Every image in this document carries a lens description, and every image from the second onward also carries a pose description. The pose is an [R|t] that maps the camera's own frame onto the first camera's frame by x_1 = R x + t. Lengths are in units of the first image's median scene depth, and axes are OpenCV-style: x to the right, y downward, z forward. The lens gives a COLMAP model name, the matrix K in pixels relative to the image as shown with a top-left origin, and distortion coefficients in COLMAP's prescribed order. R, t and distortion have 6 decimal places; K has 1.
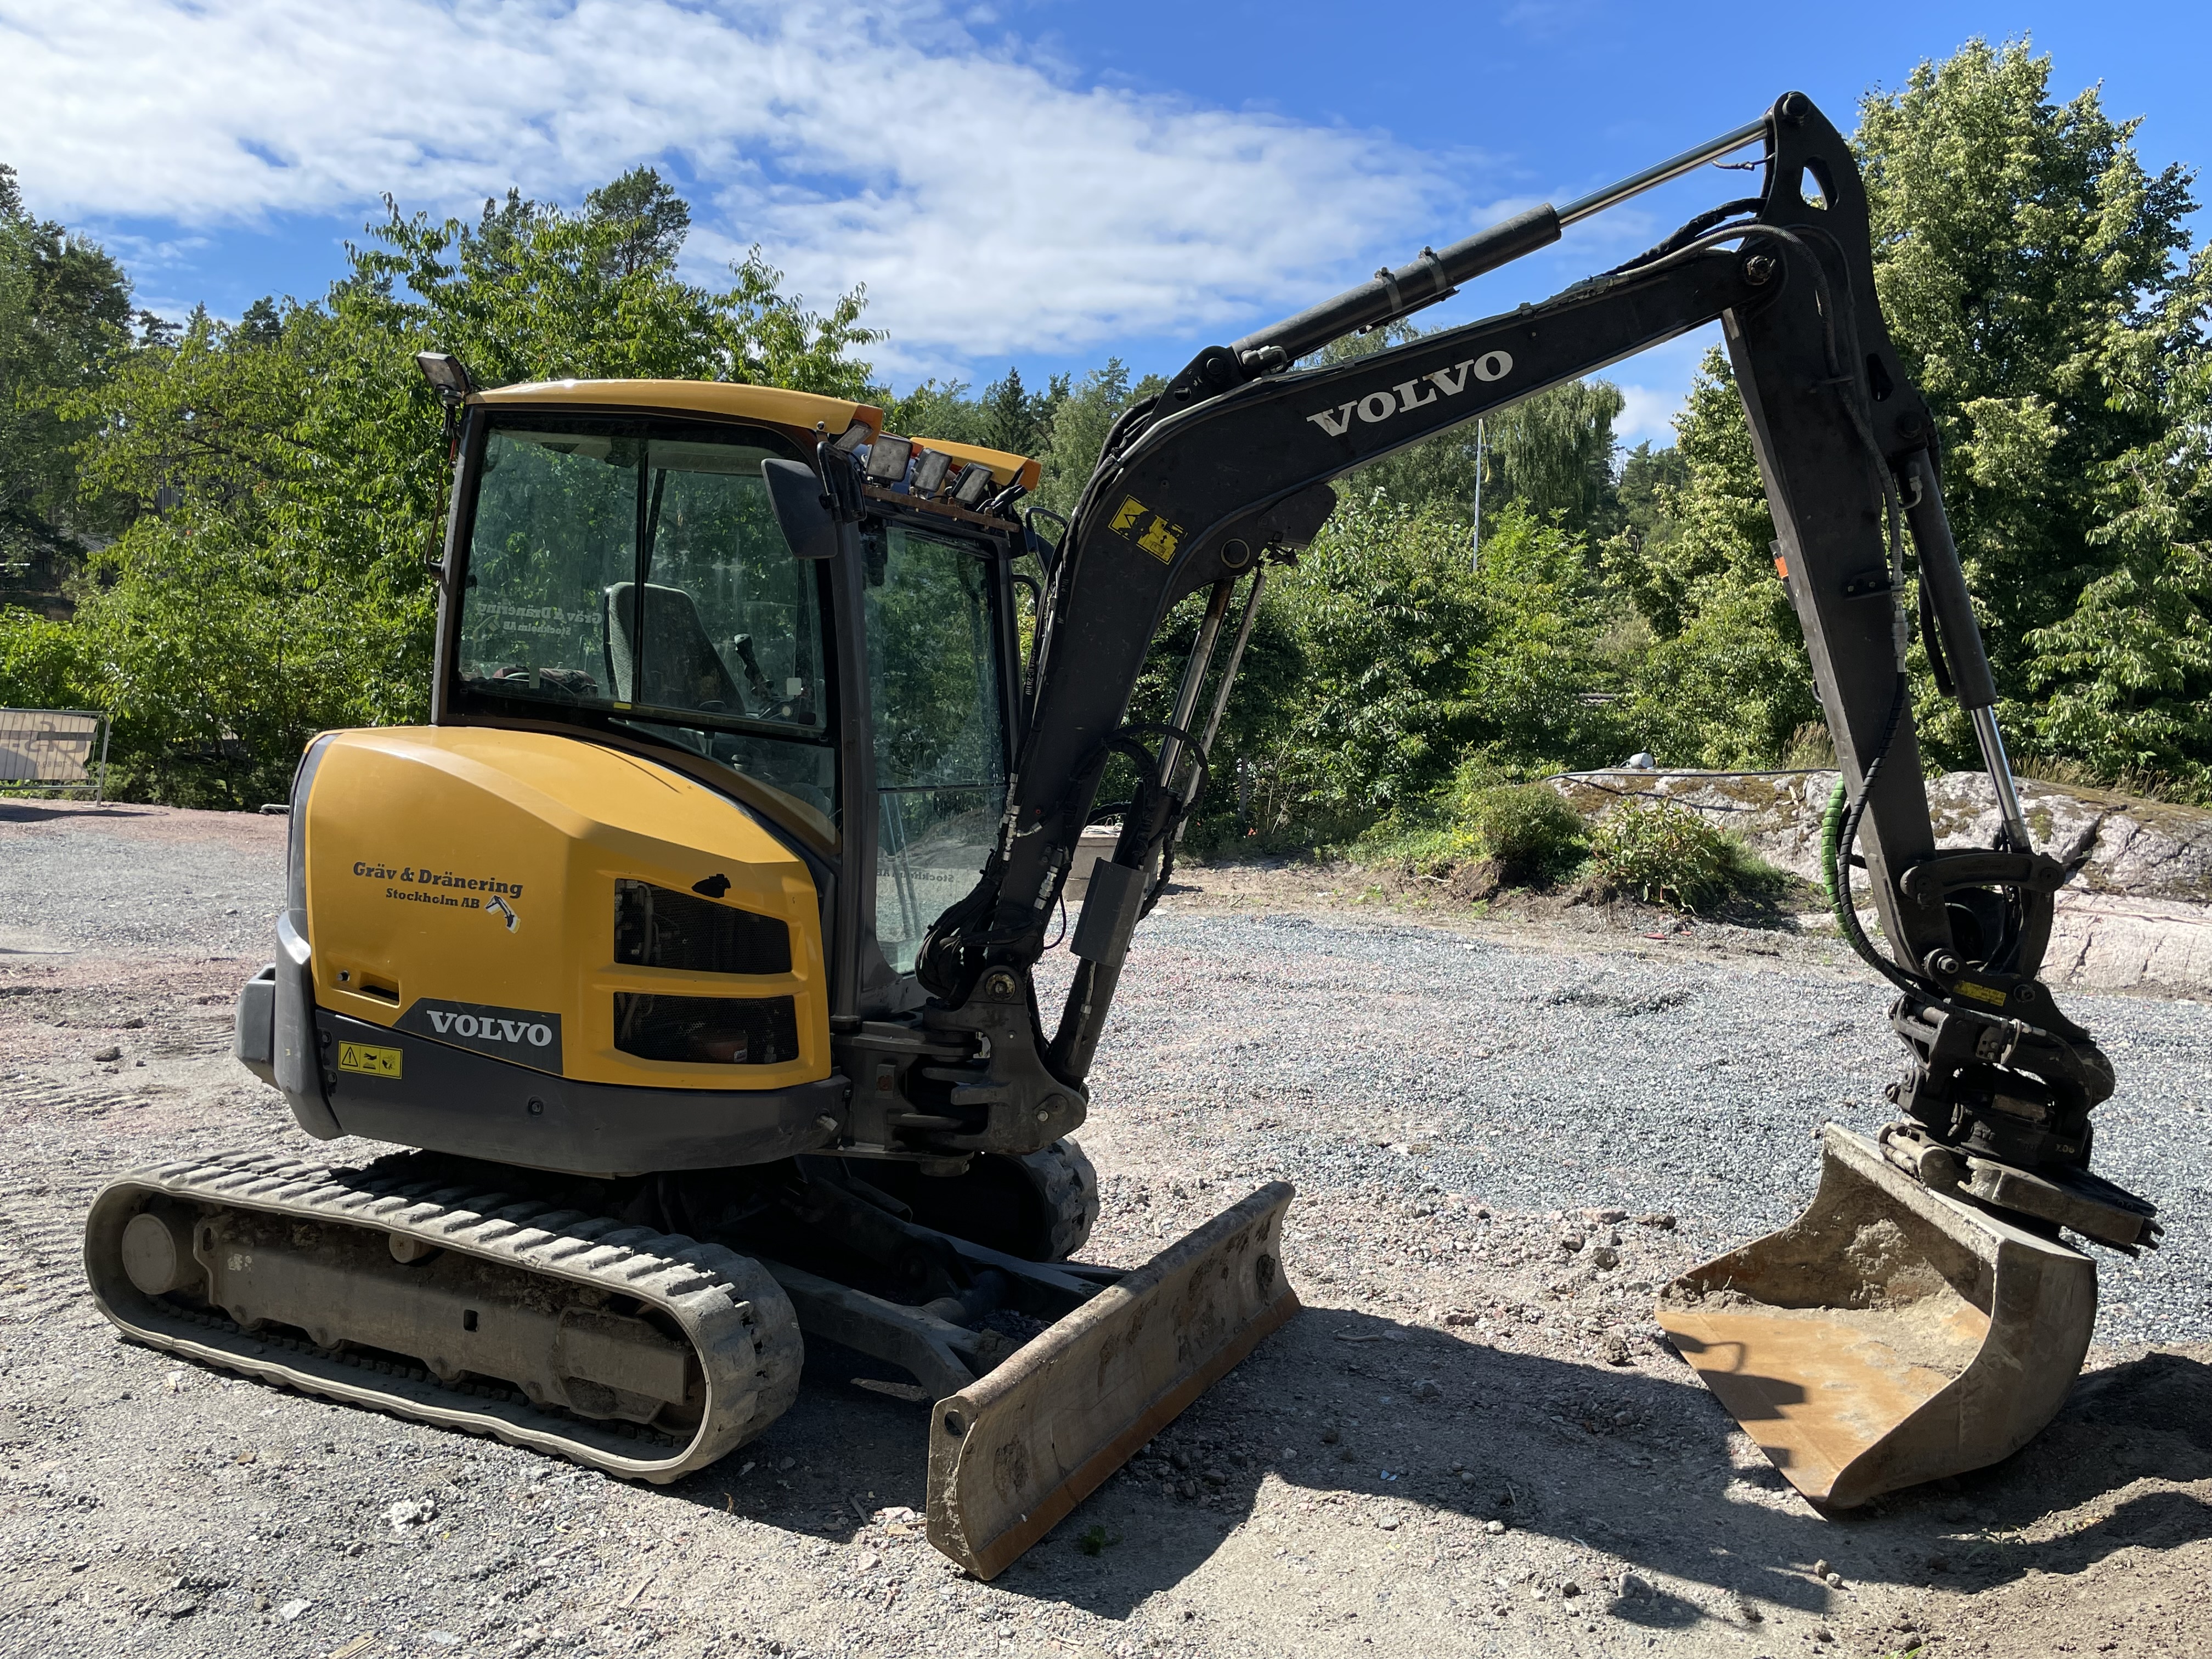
lens RADIAL K [[1769.5, 0, 1103.1], [0, 1769.5, 828.9], [0, 0, 1]] dist [0.062083, -0.050681]
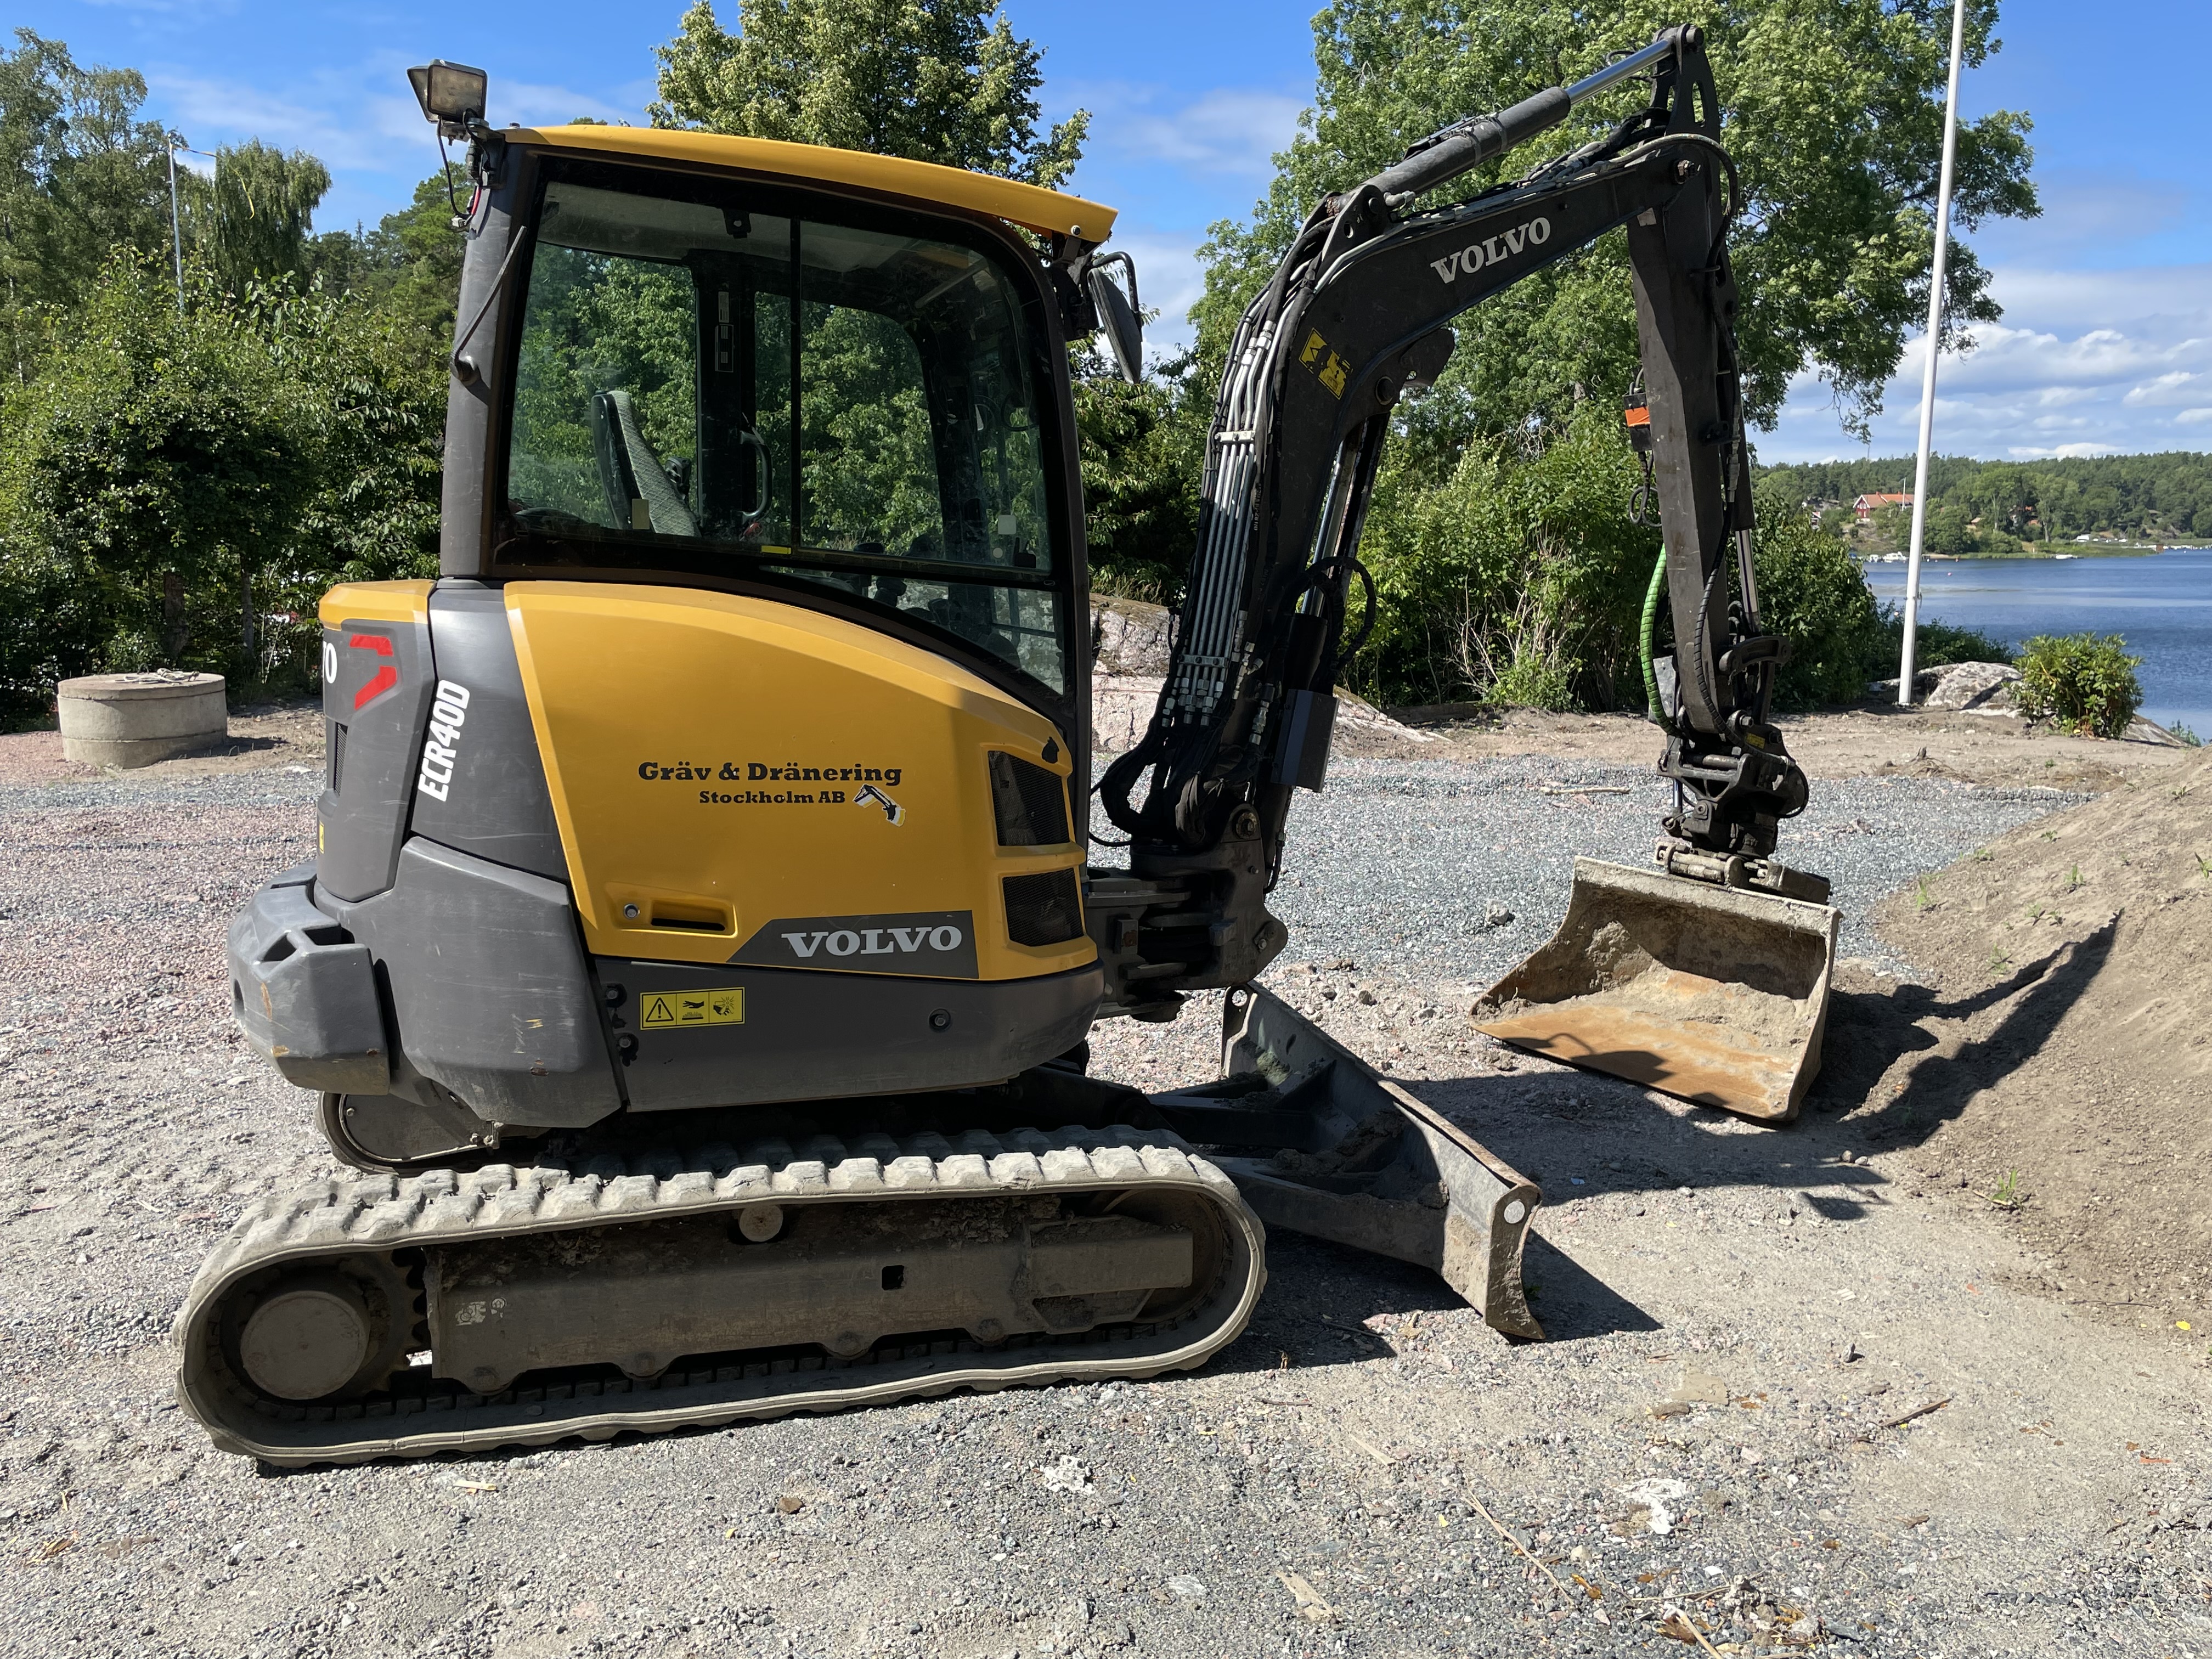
lens RADIAL K [[1769.5, 0, 1100.0], [0, 1769.5, 837.3], [0, 0, 1]] dist [0.062083, -0.050681]
pose [[0.758732, -0.125175, 0.639263, -0.764608], [0.053754, 0.990048, 0.130062, -0.038828], [-0.649181, -0.064320, 0.757910, 0.288066]]
